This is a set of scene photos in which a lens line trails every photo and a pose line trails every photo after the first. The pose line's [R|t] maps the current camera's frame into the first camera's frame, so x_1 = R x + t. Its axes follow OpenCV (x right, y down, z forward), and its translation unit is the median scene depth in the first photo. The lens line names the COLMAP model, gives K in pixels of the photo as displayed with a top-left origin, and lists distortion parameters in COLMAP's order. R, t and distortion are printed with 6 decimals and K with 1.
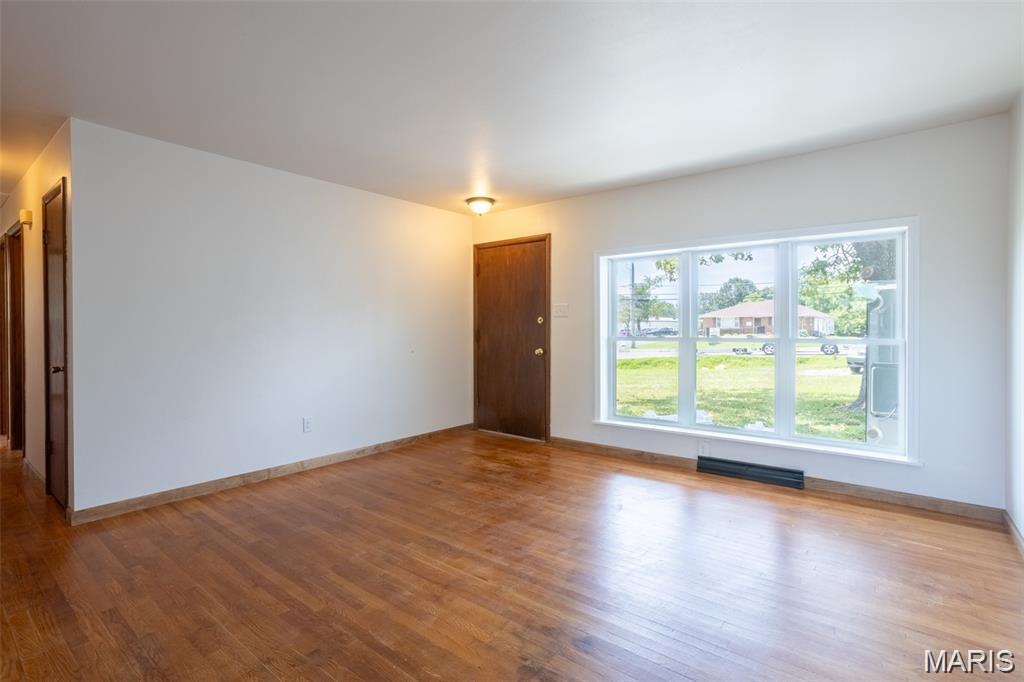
lens RADIAL K [[493.7, 0, 511.8], [0, 493.7, 336.0], [0, 0, 1]] dist [0.000957, 0.008349]
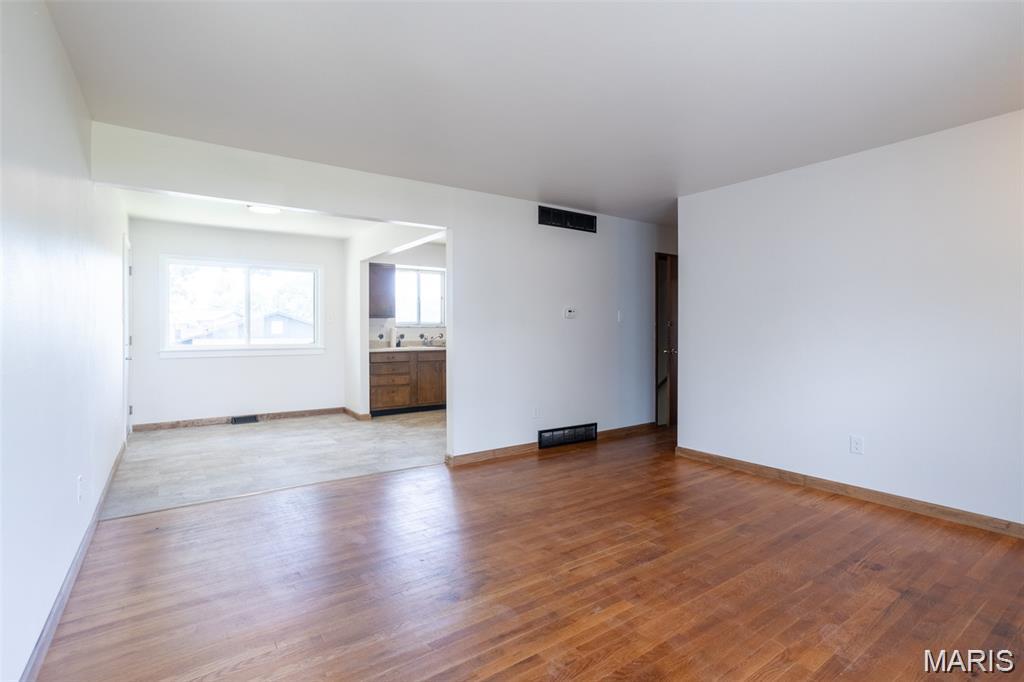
lens RADIAL K [[493.7, 0, 513.0], [0, 493.7, 336.3], [0, 0, 1]] dist [0.000957, 0.008349]
pose [[-0.274022, 0.010276, -0.961669, 0.830418], [-0.015059, 0.999774, 0.014974, -0.016290], [0.961606, 0.018585, -0.273805, 0.974835]]
